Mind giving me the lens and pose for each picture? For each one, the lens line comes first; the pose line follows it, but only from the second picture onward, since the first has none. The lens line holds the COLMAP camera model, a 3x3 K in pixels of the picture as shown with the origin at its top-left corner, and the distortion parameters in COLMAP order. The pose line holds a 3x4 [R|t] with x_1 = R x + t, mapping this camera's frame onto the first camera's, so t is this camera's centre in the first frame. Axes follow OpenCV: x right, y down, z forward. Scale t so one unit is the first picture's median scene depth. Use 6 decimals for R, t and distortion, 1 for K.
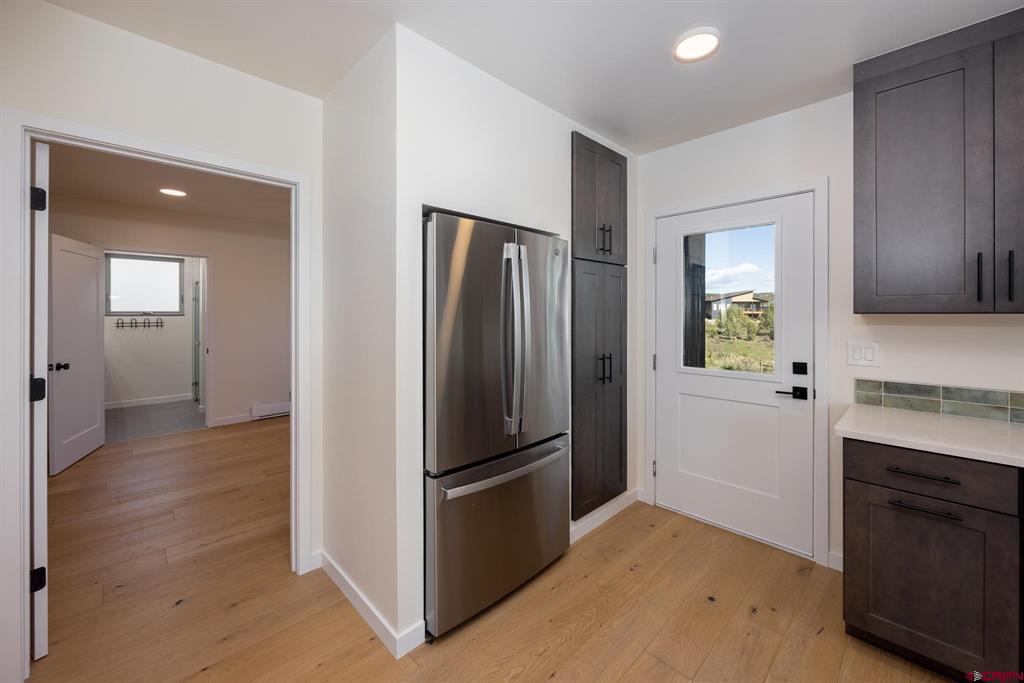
lens RADIAL K [[404.4, 0, 510.4], [0, 404.4, 313.9], [0, 0, 1]] dist [-0.000920, -0.000100]
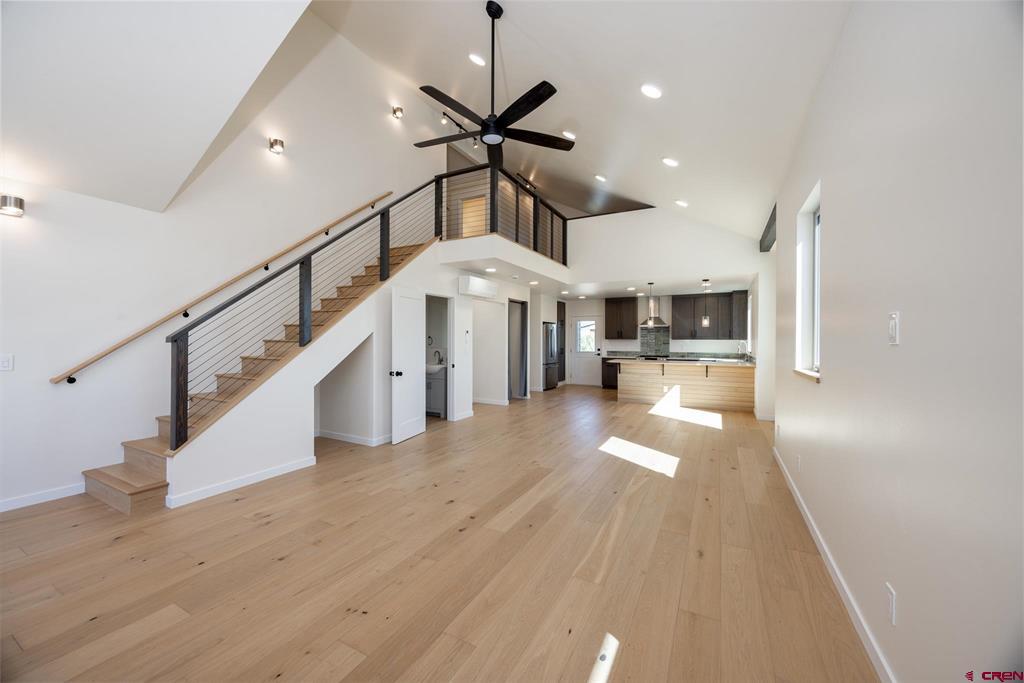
lens RADIAL K [[381.7, 0, 514.4], [0, 381.7, 343.0], [0, 0, 1]] dist [0.000228, -0.000011]
pose [[0.954196, 0.000341, 0.299181, -1.190490], [-0.003351, 0.999949, 0.009548, 0.003169], [-0.299162, -0.010114, 0.954149, -2.235688]]
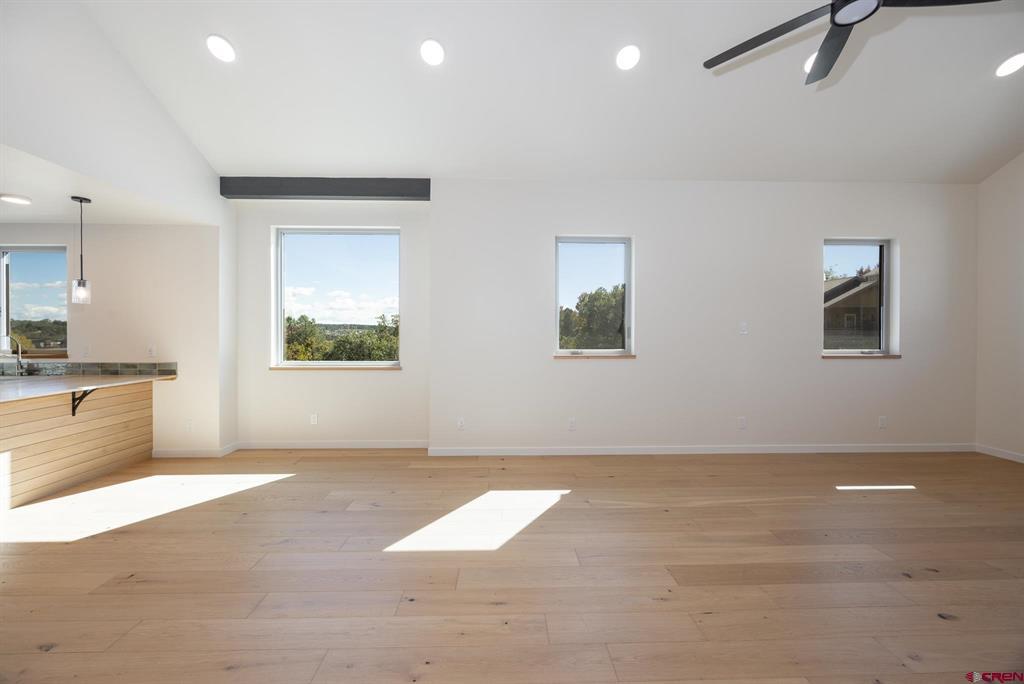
lens RADIAL K [[395.9, 0, 511.4], [0, 395.9, 339.3], [0, 0, 1]] dist [0.000160, 0.000091]
pose [[-0.728849, -0.012387, 0.684563, -0.994990], [-0.000763, 0.999850, 0.017280, 0.000942], [-0.684674, 0.012072, -0.728749, -0.510482]]
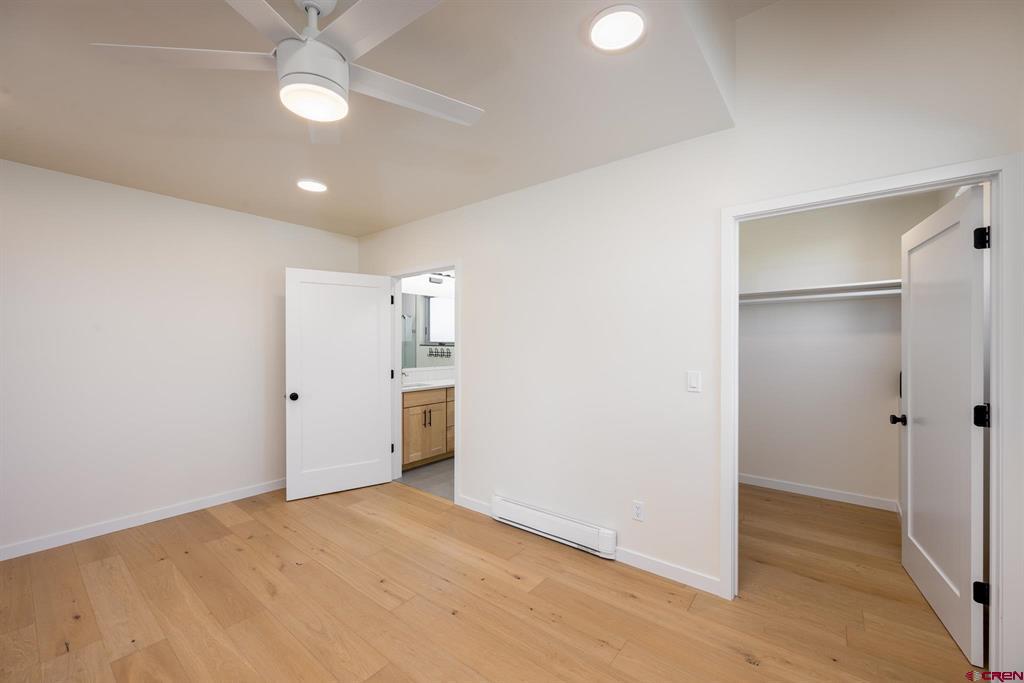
lens RADIAL K [[412.6, 0, 512.5], [0, 412.6, 342.9], [0, 0, 1]] dist [-0.001734, -0.000108]
pose [[0.116115, -0.001520, -0.993235, -0.021697], [-0.001257, 0.999998, -0.001677, -0.002026], [0.993235, 0.001443, 0.116112, 1.428932]]
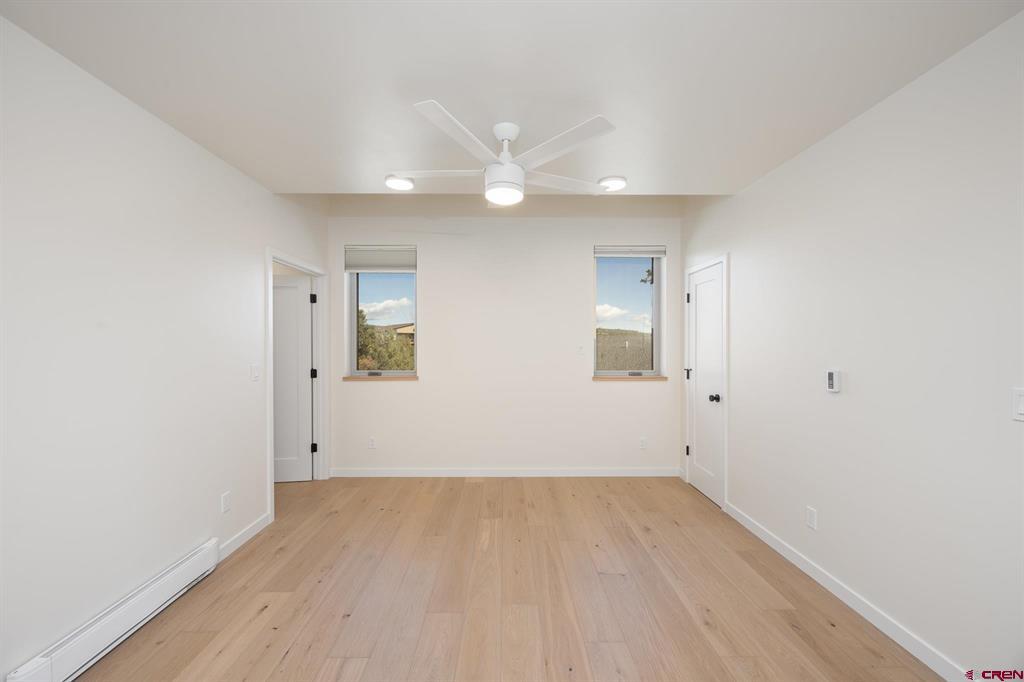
lens RADIAL K [[404.5, 0, 509.3], [0, 404.5, 345.0], [0, 0, 1]] dist [0.001456, 0.000172]
pose [[0.692461, -0.000820, 0.721455, -0.900840], [-0.000552, 0.999998, 0.001667, 0.000452], [-0.721455, -0.001553, 0.692460, 0.835328]]
